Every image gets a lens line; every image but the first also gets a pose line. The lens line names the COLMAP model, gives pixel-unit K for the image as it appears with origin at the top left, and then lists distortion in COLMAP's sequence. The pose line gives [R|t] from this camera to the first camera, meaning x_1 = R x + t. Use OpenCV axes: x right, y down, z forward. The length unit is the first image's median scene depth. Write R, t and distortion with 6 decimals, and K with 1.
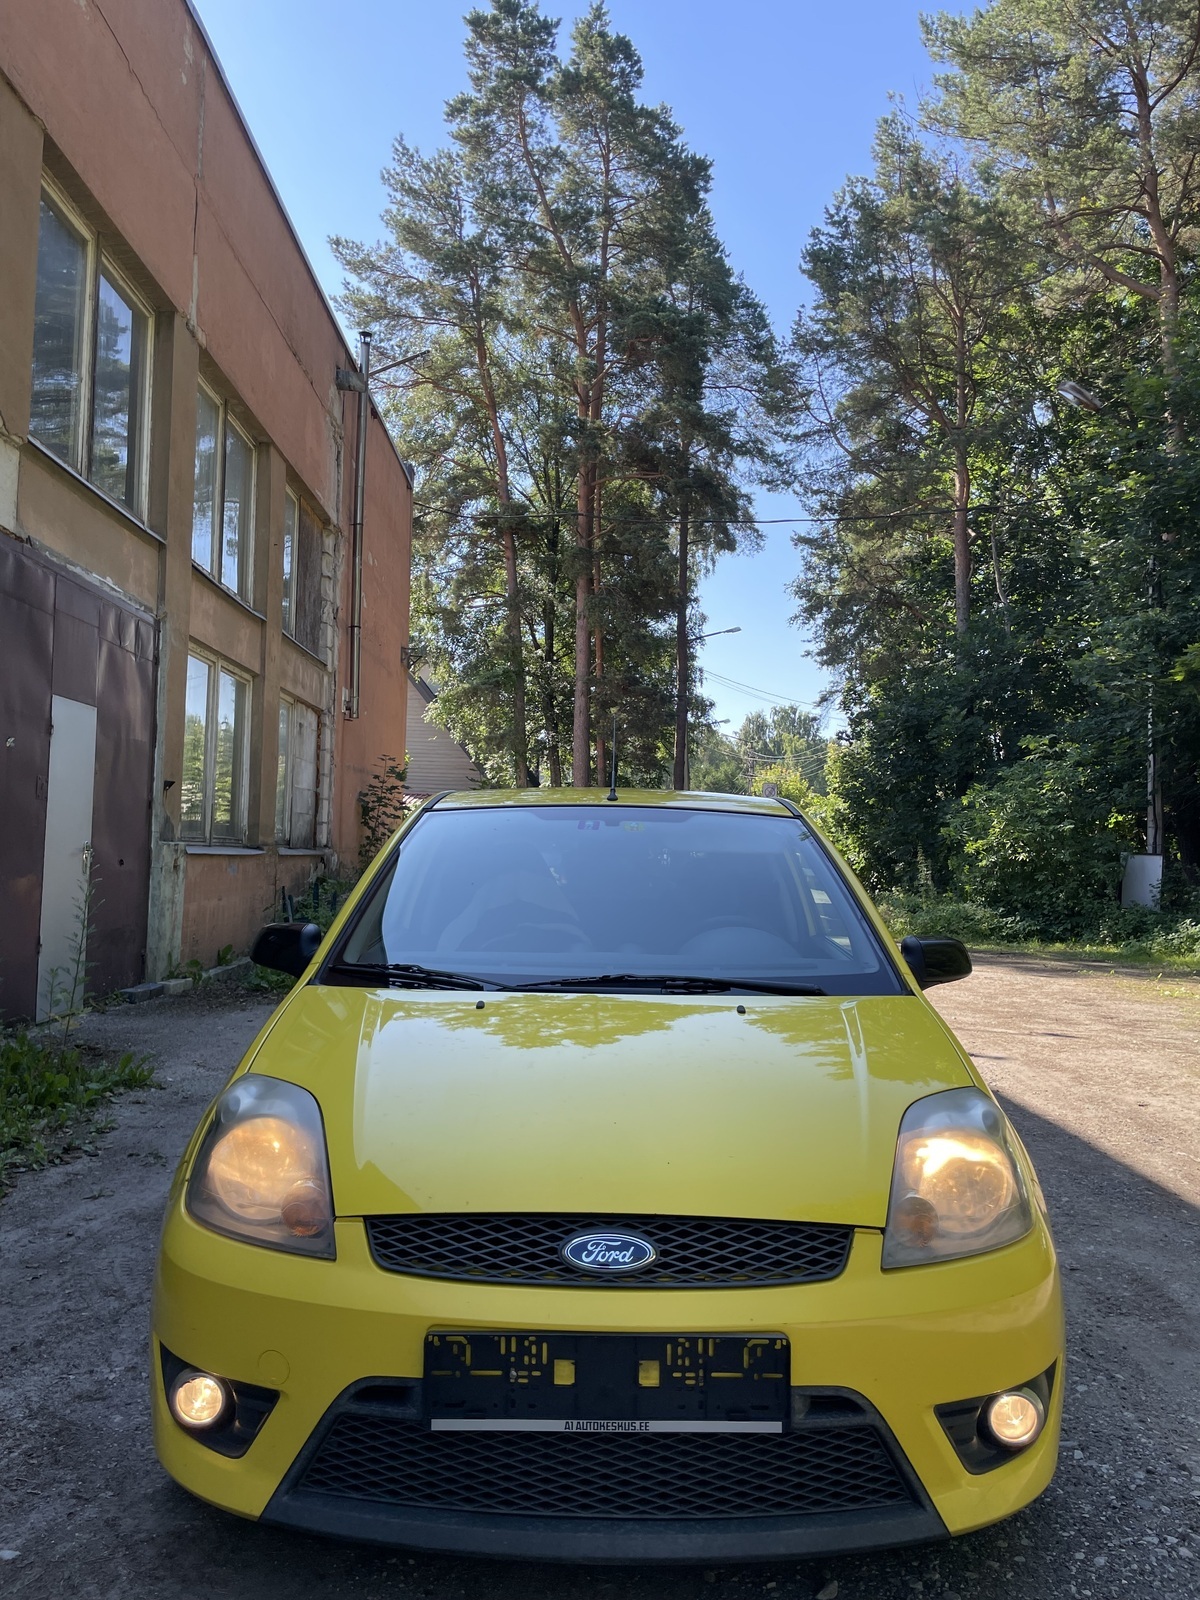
lens RADIAL K [[1230.1, 0, 597.2], [0, 1230.1, 795.3], [0, 0, 1]] dist [0.065921, -0.016981]
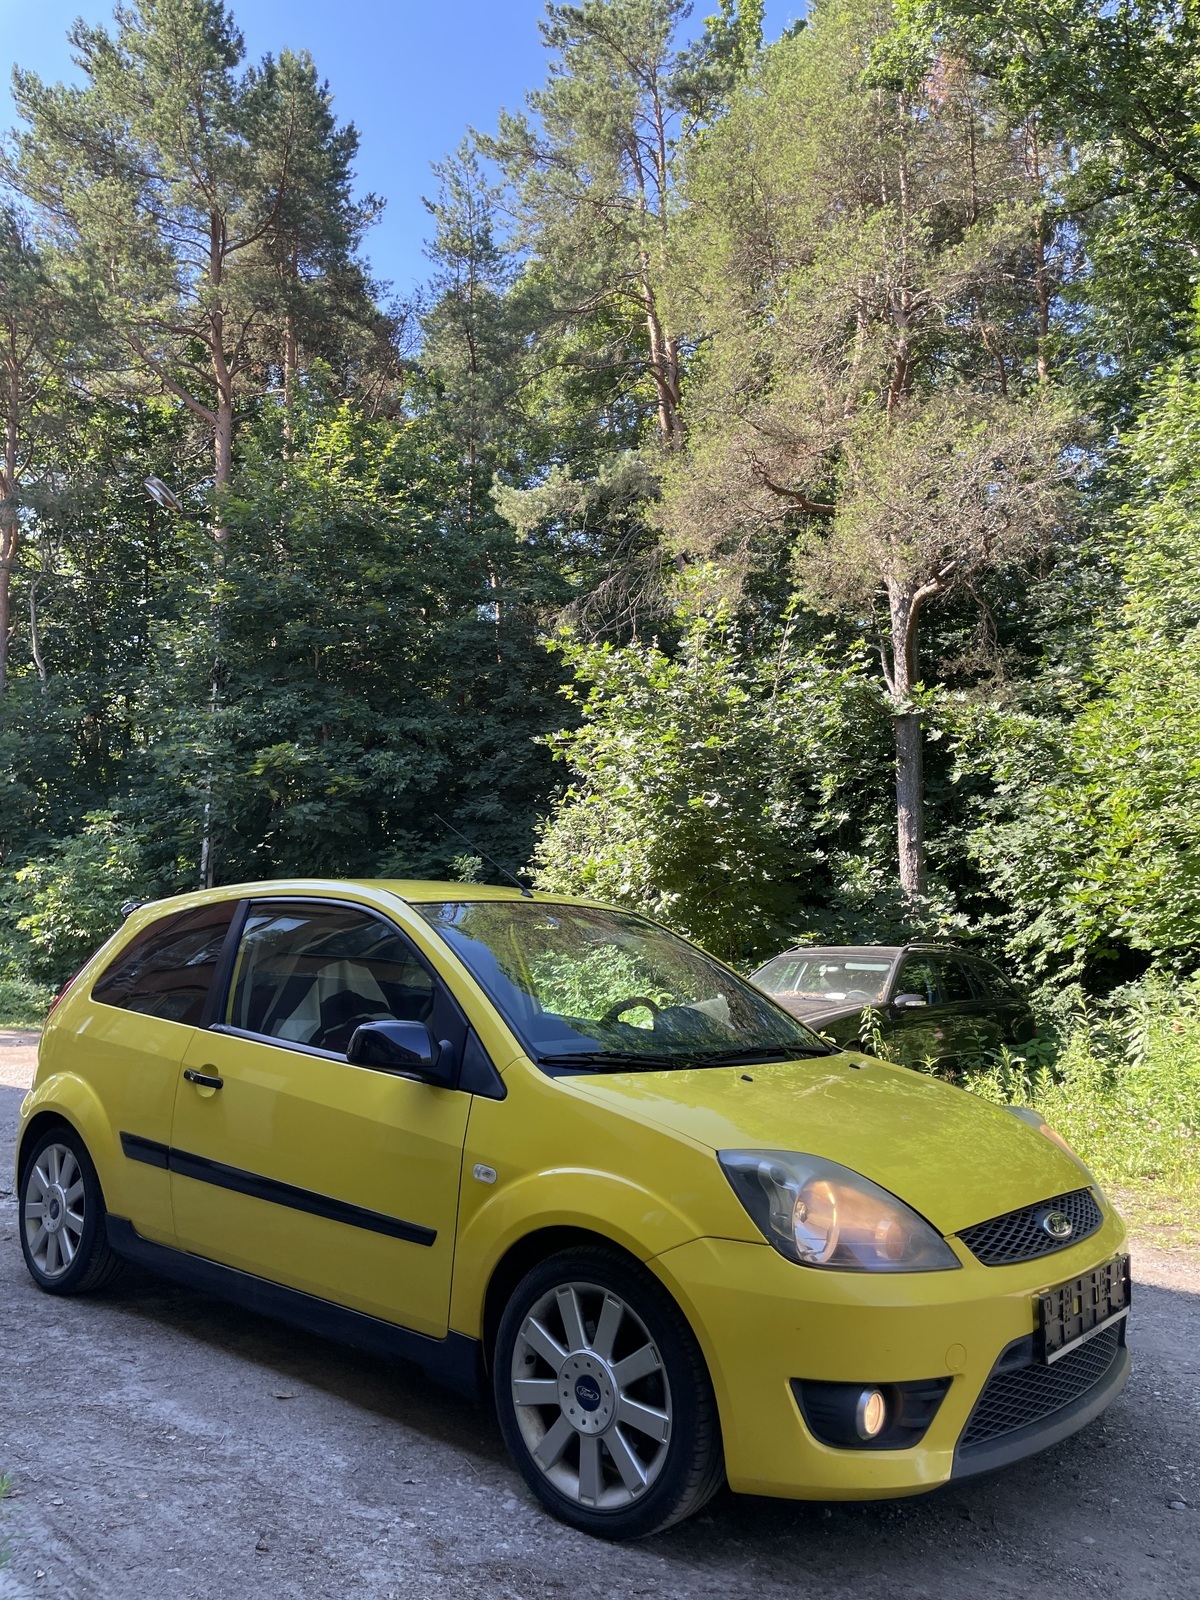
lens RADIAL K [[1230.1, 0, 593.5], [0, 1230.1, 796.0], [0, 0, 1]] dist [0.065921, -0.016981]
pose [[0.643239, 0.079402, 0.761537, -0.178809], [-0.037196, 0.996674, -0.072501, -0.002749], [-0.764761, 0.018309, 0.644054, 0.049346]]
